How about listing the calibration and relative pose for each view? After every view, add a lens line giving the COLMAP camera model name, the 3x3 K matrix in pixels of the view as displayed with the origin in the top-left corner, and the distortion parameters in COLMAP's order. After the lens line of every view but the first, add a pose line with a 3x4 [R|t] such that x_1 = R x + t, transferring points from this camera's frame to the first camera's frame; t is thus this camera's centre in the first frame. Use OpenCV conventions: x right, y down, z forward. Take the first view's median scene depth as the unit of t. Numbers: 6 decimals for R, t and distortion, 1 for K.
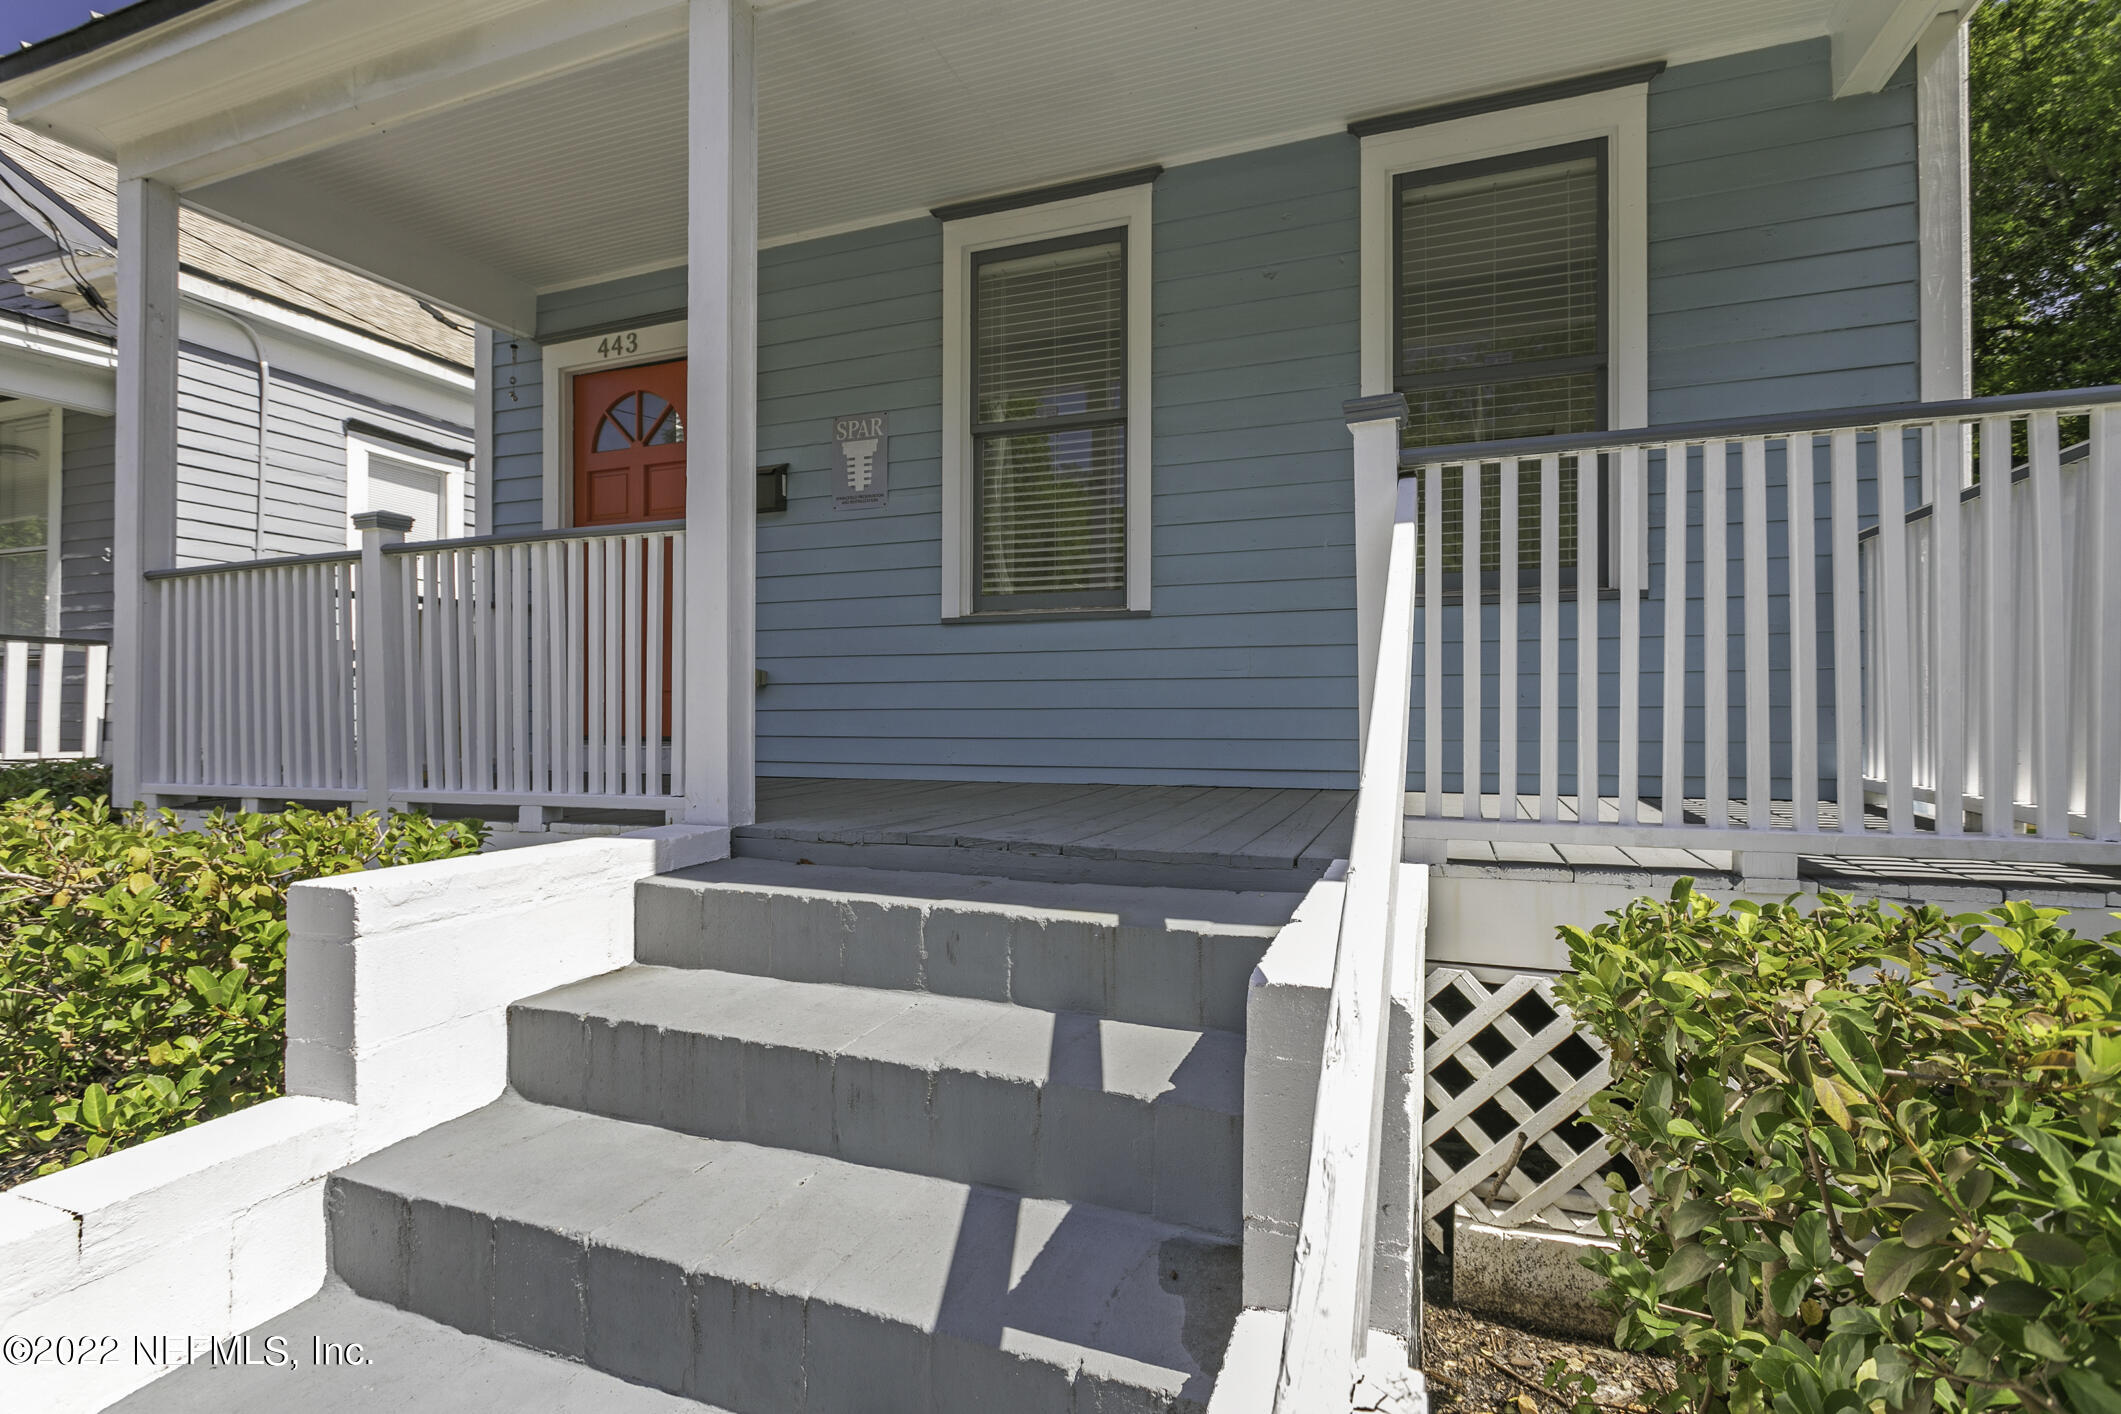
lens RADIAL K [[1009.2, 0, 1058.7], [0, 1009.2, 700.7], [0, 0, 1]] dist [0.003089, 0.002760]
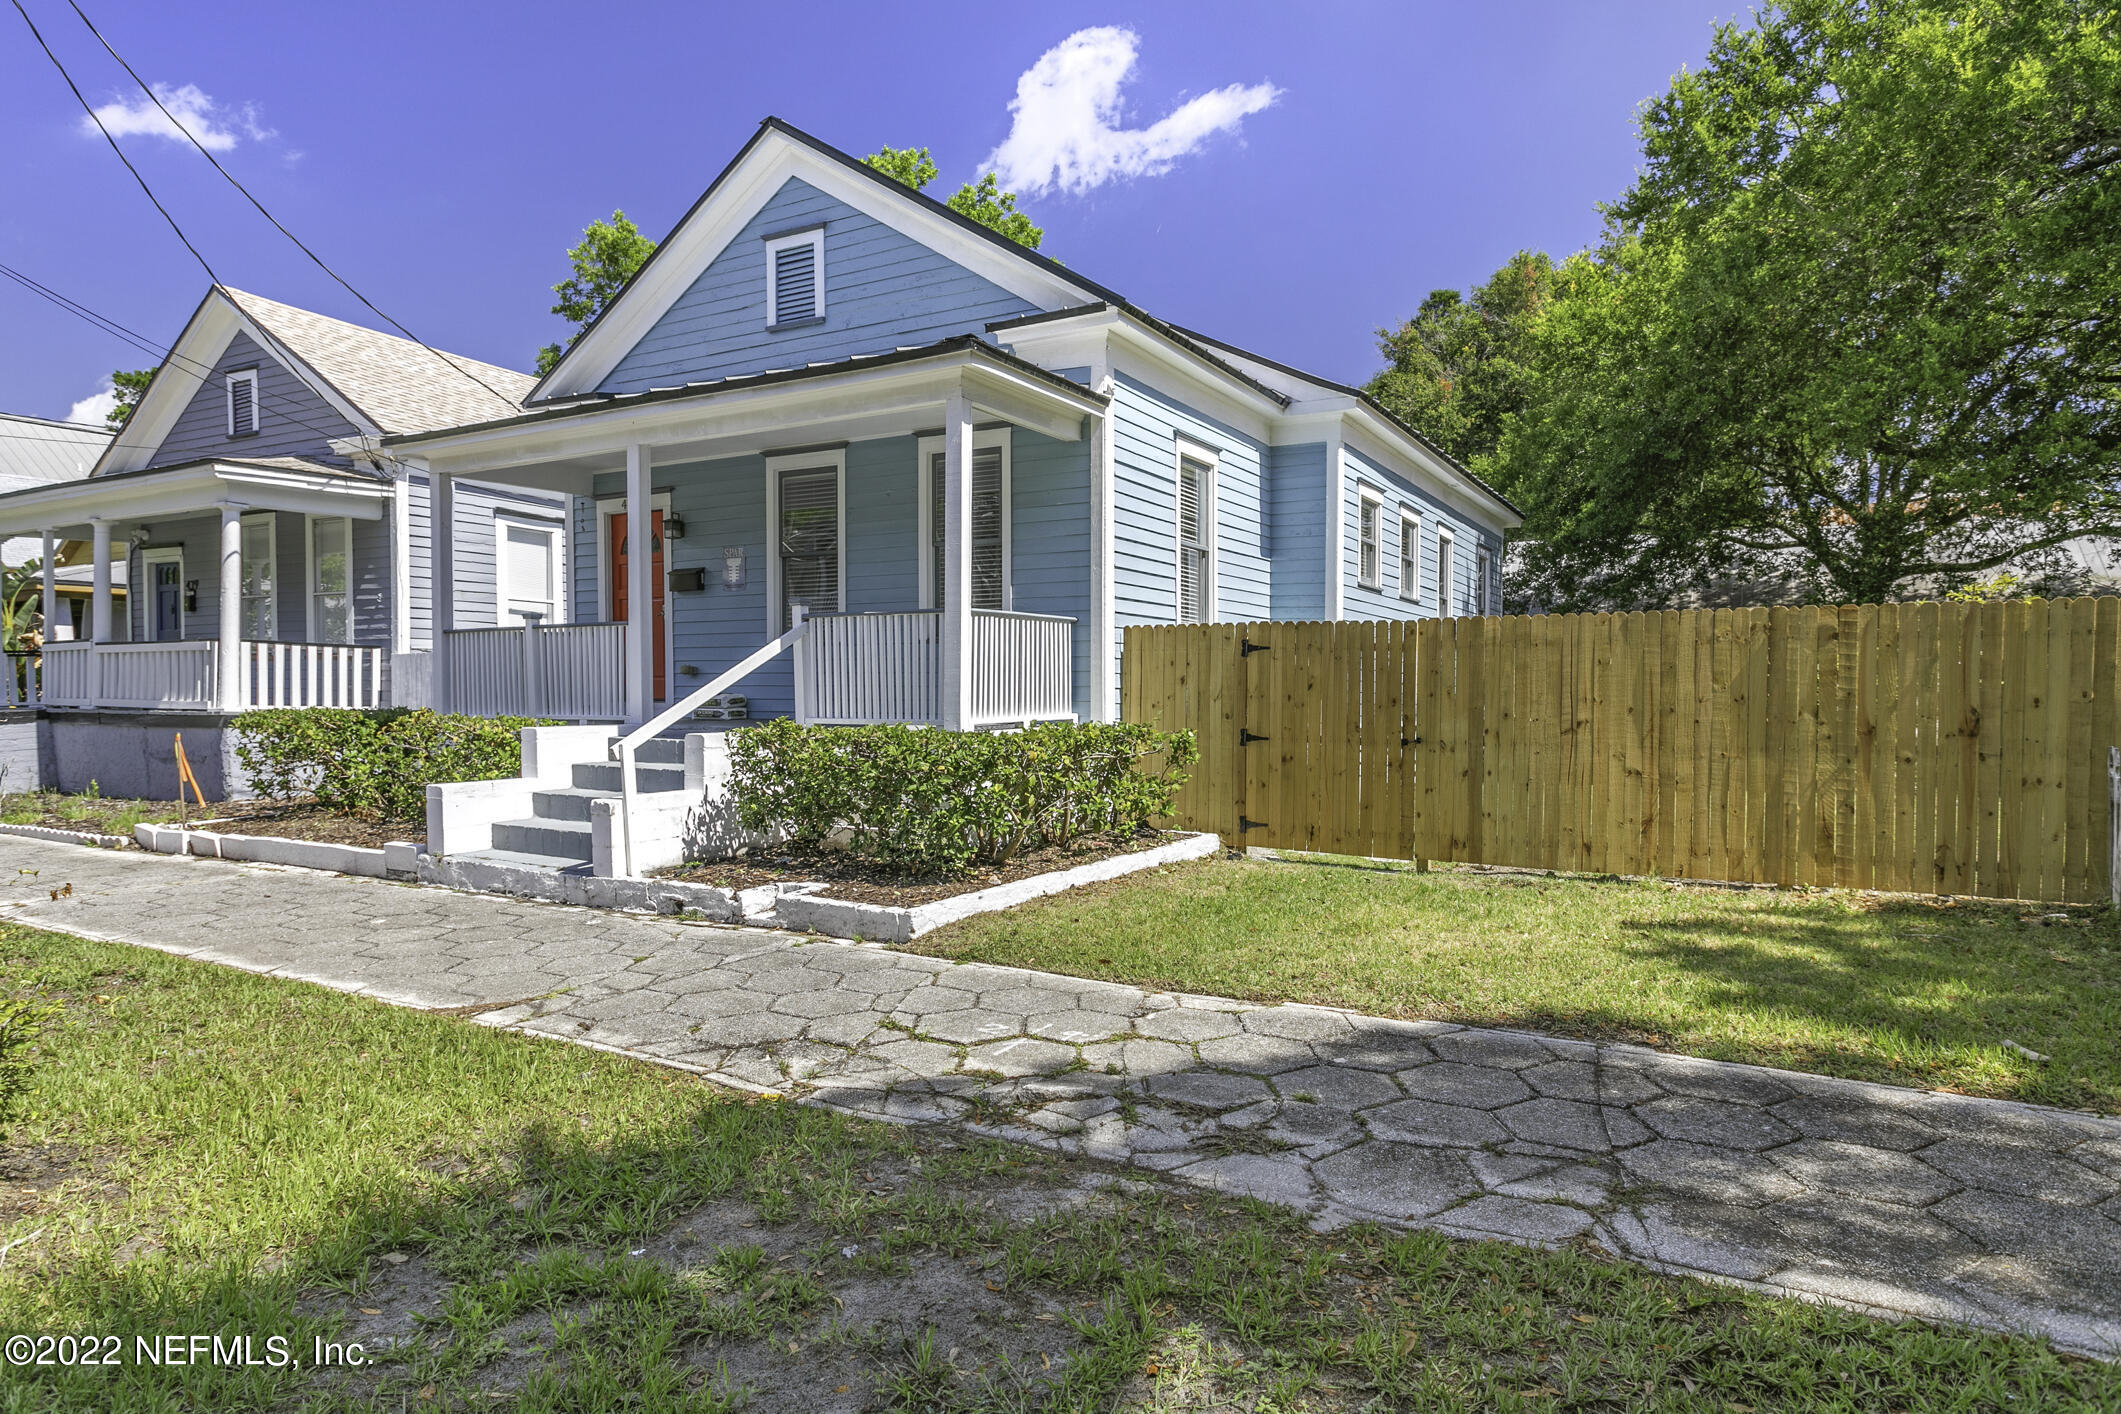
lens RADIAL K [[1228.7, 0, 1061.7], [0, 1228.7, 730.1], [0, 0, 1]] dist [0.000225, -0.000678]
pose [[0.988609, 0.007528, -0.150320, 0.870619], [0.000035, 0.998737, 0.050252, -0.027826], [0.150508, -0.049685, 0.987359, -1.452421]]
